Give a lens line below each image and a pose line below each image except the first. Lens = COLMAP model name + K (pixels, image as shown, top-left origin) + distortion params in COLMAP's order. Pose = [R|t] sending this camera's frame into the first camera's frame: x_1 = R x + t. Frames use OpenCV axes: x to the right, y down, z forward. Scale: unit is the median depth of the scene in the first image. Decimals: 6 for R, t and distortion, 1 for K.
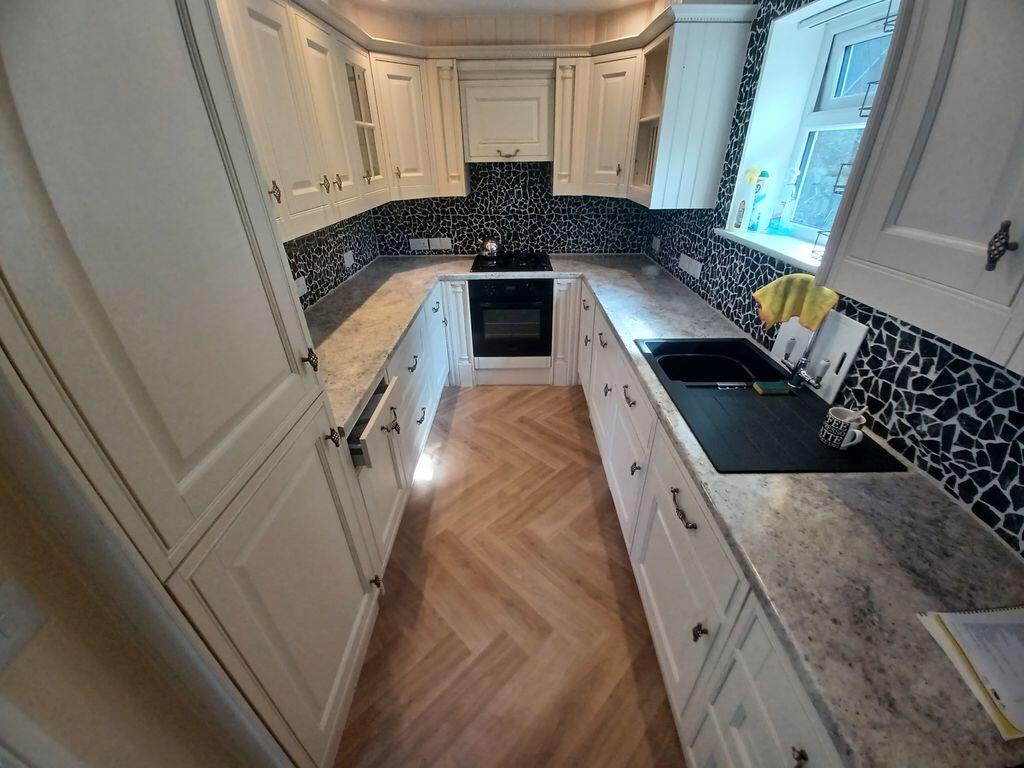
lens RADIAL K [[406.7, 0, 520.9], [0, 406.7, 384.4], [0, 0, 1]] dist [0.020987, -0.016678]
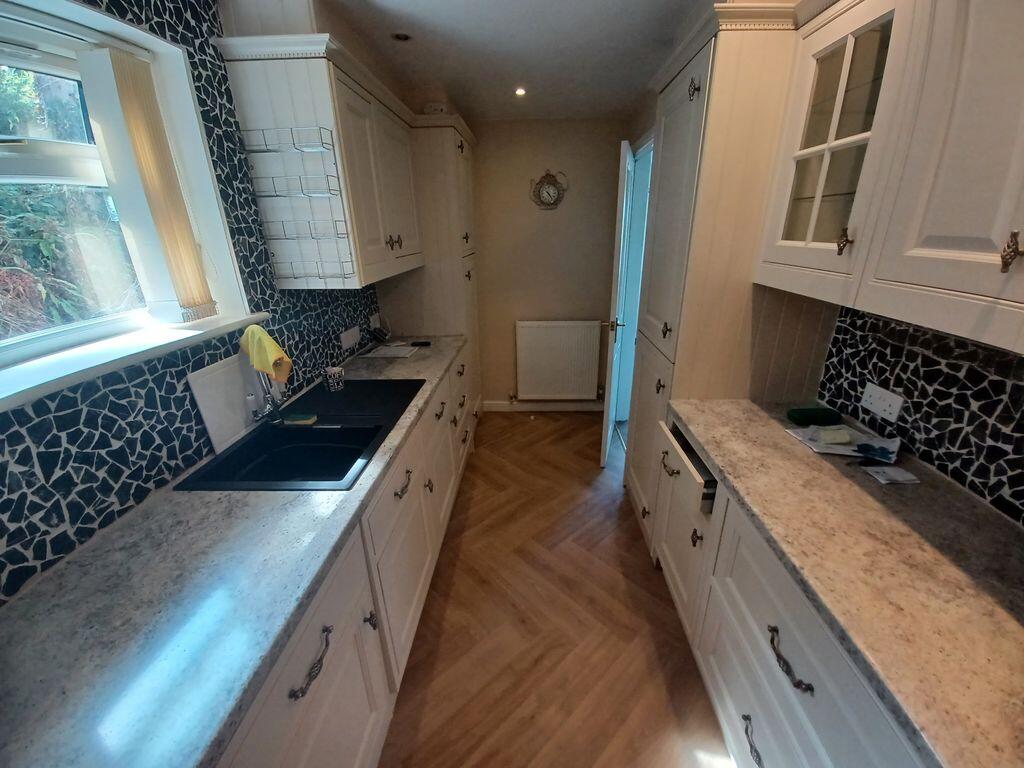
lens RADIAL K [[406.7, 0, 520.9], [0, 406.7, 384.4], [0, 0, 1]] dist [0.020987, -0.016678]
pose [[-0.998922, 0.004407, 0.046207, -0.011509], [0.038445, 0.636349, 0.770443, -0.699487], [-0.026009, 0.771389, -0.635832, 1.305653]]
